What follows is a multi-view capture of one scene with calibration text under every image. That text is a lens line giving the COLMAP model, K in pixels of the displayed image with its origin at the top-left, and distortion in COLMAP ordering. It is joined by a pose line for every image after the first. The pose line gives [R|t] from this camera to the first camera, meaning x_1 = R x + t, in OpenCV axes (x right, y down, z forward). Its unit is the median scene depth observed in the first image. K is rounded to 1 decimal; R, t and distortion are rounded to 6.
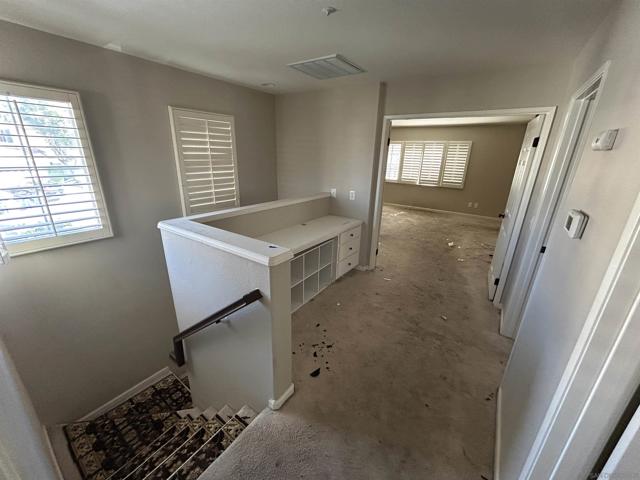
lens RADIAL K [[258.0, 0, 321.3], [0, 258.0, 240.1], [0, 0, 1]] dist [-0.003994, 0.000303]
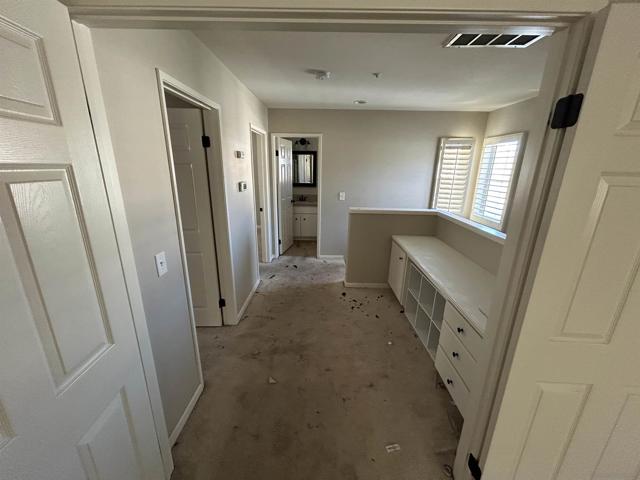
lens RADIAL K [[258.0, 0, 319.7], [0, 258.0, 239.4], [0, 0, 1]] dist [-0.003994, 0.000303]
pose [[-0.826750, 0.113107, -0.551082, 0.912745], [-0.220876, 0.835659, 0.502879, -0.541460], [0.517396, 0.537476, -0.665898, 1.695289]]
